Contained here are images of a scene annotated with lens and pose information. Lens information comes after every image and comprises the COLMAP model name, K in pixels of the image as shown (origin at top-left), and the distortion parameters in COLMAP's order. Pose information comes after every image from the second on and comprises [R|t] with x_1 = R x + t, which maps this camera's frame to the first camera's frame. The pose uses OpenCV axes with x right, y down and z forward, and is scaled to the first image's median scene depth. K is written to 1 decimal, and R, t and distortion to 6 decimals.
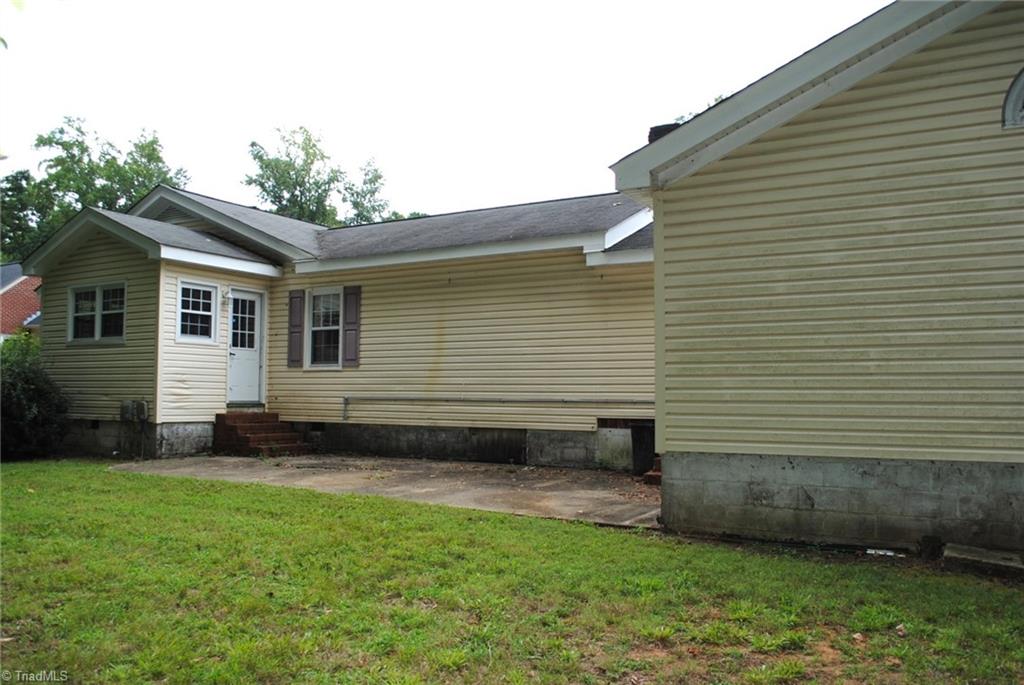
lens RADIAL K [[815.9, 0, 512.3], [0, 815.9, 344.2], [0, 0, 1]] dist [-0.068703, 0.000949]
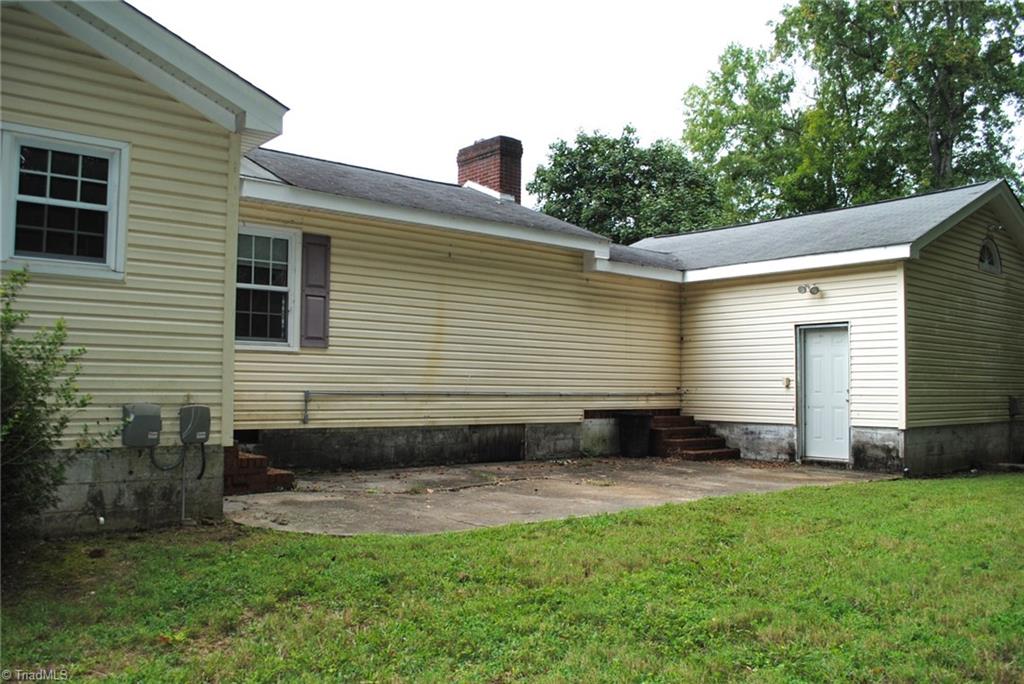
lens RADIAL K [[815.9, 0, 512.1], [0, 815.9, 341.3], [0, 0, 1]] dist [-0.068703, 0.000949]
pose [[0.359073, 0.051778, 0.931872, -0.845617], [-0.063777, 0.997487, -0.030848, 0.034936], [-0.931128, -0.048356, 0.361473, 0.625918]]
